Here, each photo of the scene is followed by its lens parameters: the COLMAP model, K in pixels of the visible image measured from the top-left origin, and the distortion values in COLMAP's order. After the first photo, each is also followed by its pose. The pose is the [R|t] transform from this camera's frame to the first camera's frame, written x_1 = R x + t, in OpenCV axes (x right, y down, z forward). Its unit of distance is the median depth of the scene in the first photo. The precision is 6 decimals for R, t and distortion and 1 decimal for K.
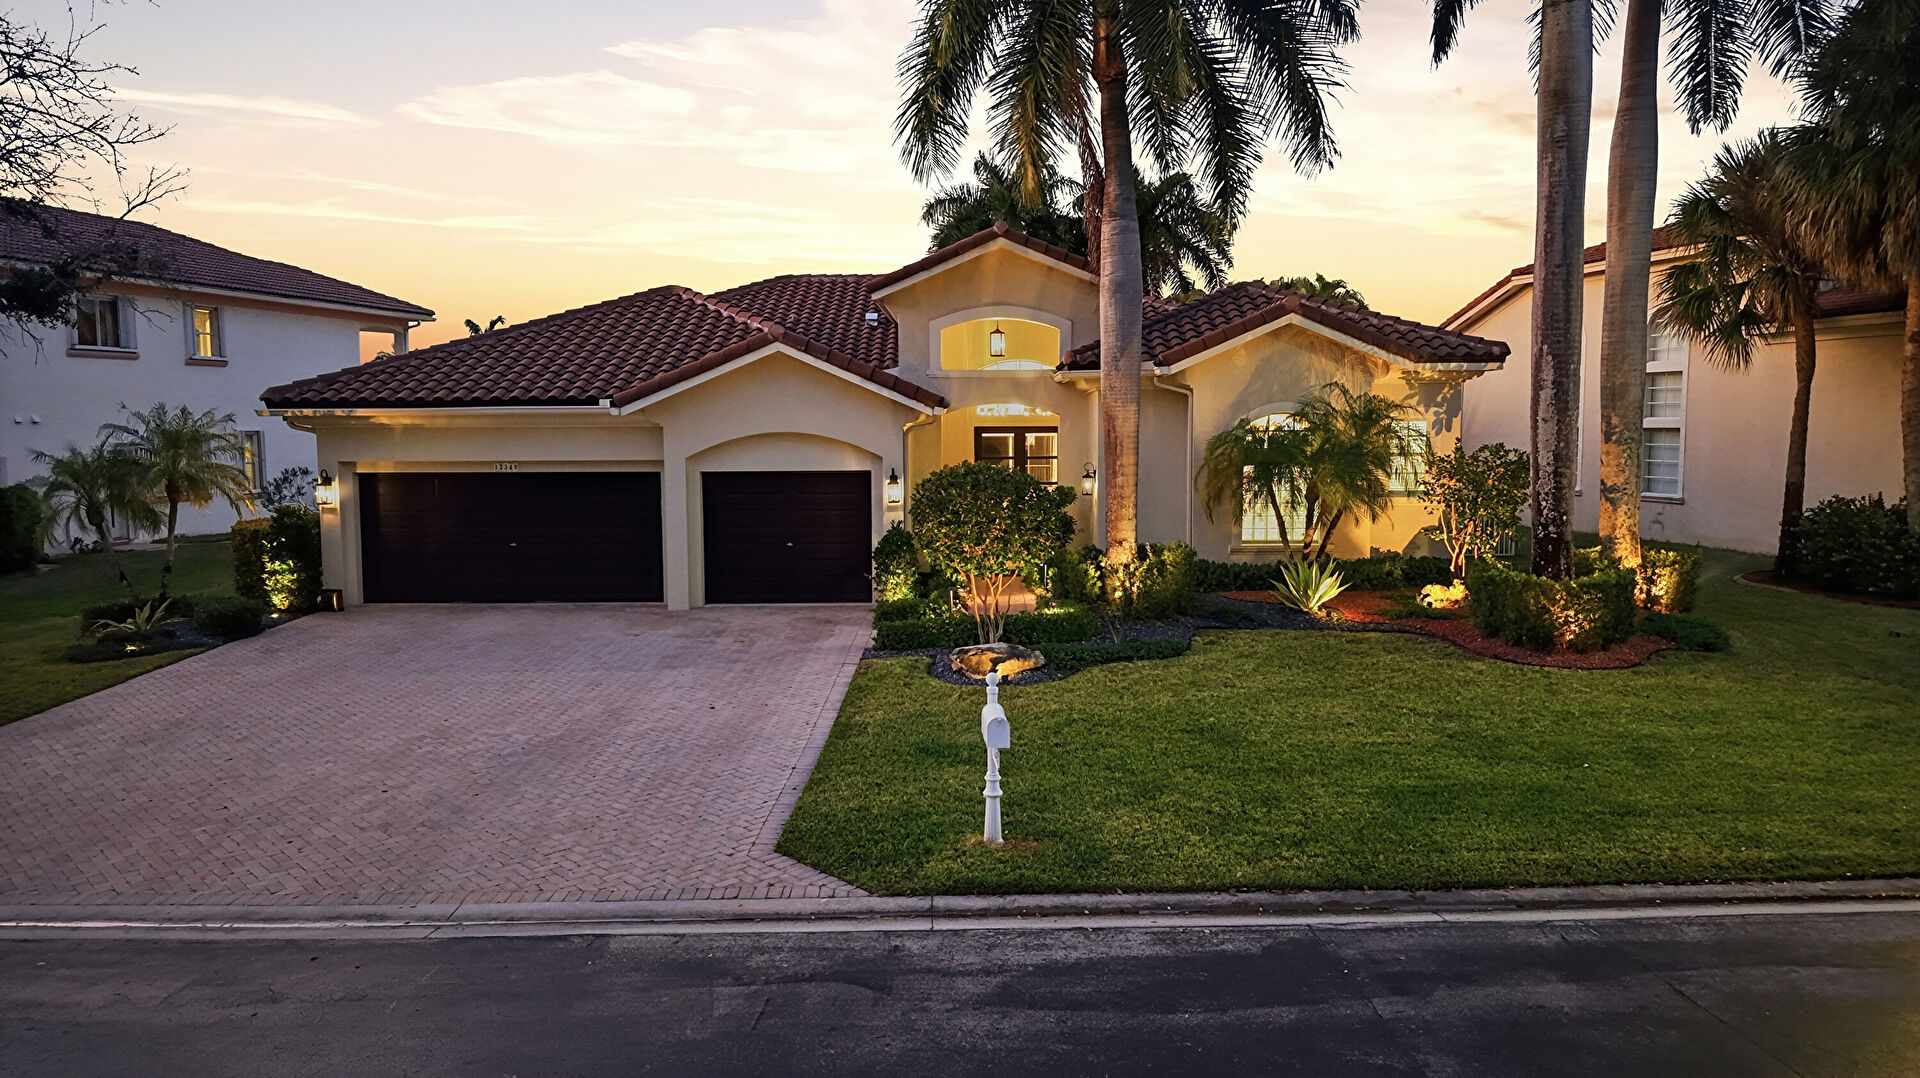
lens RADIAL K [[1292.7, 0, 967.3], [0, 1292.7, 542.8], [0, 0, 1]] dist [-0.005903, 0.004966]
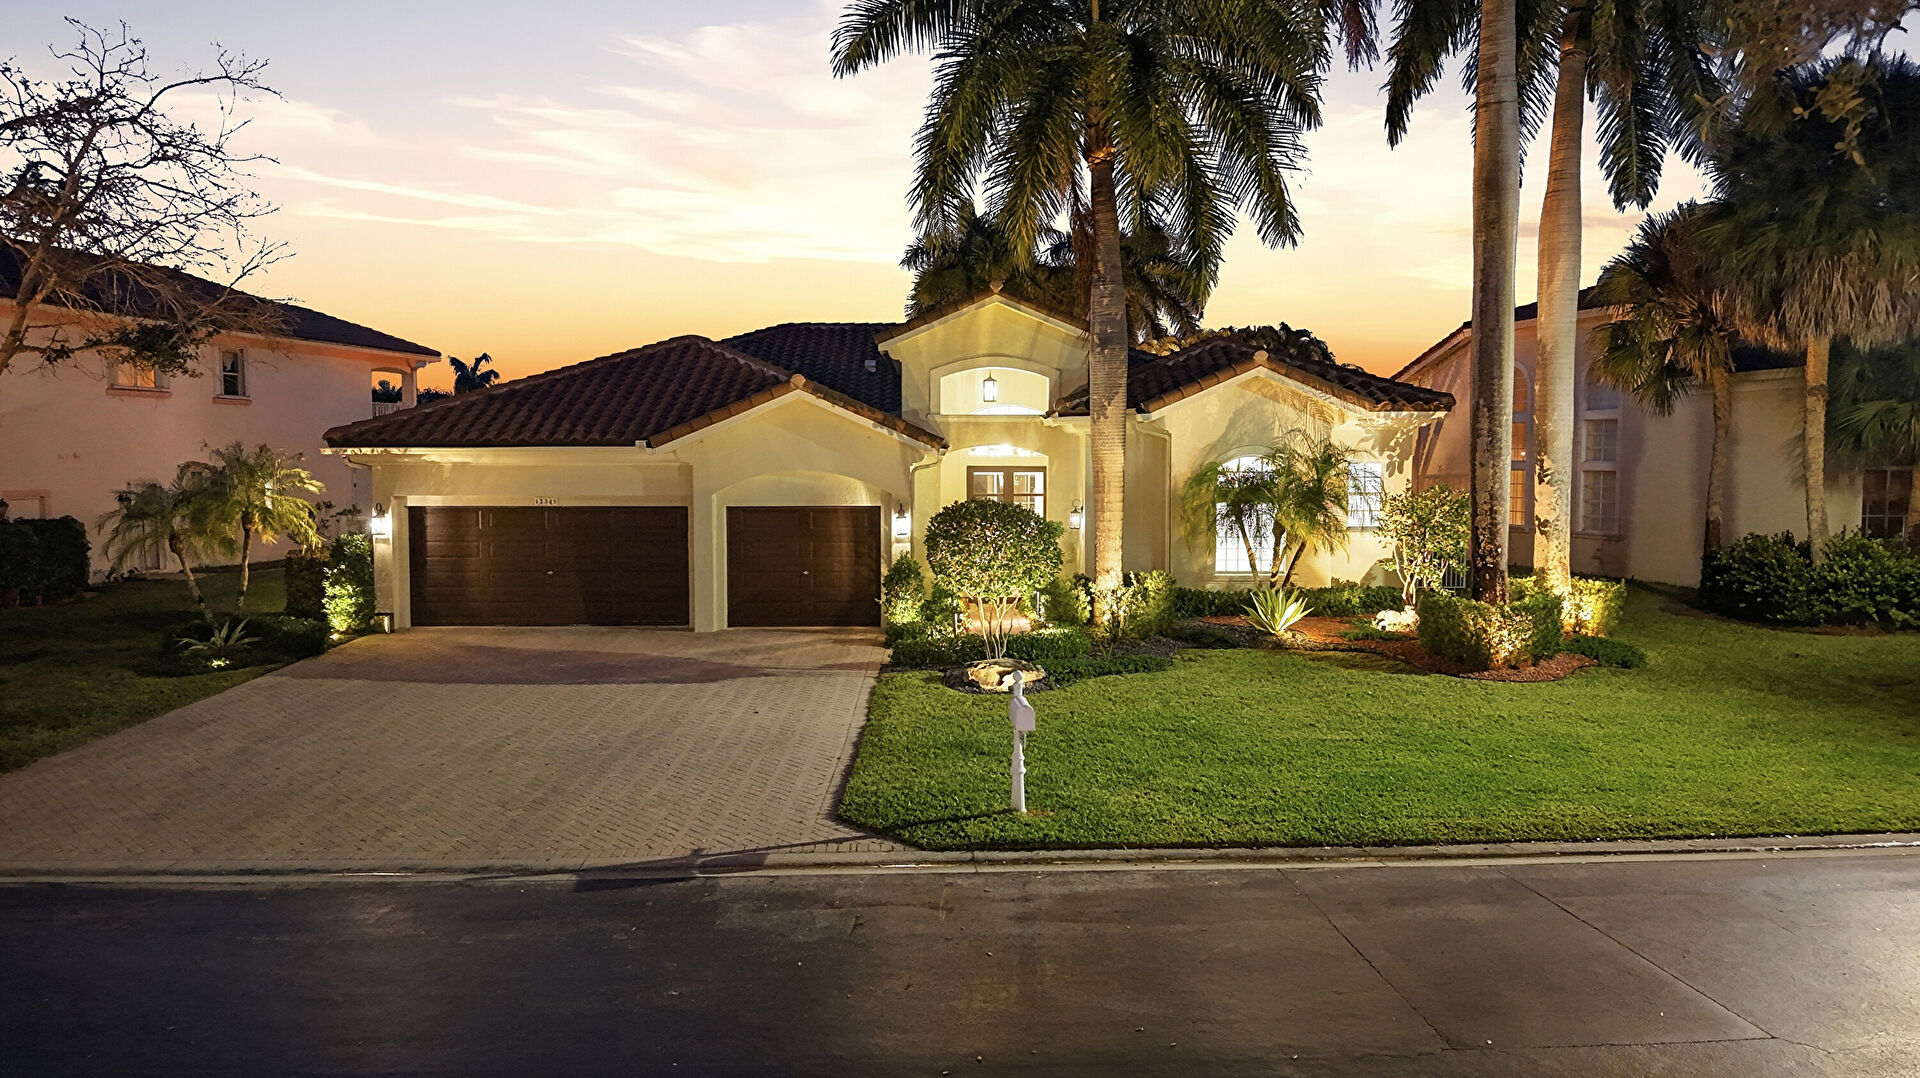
lens RADIAL K [[1292.7, 0, 961.8], [0, 1292.7, 552.4], [0, 0, 1]] dist [-0.005903, 0.004966]
pose [[0.999776, 0.003736, 0.020813, -0.030874], [-0.003275, 0.999750, -0.022107, 0.008429], [-0.020891, 0.022034, 0.999539, -0.112411]]
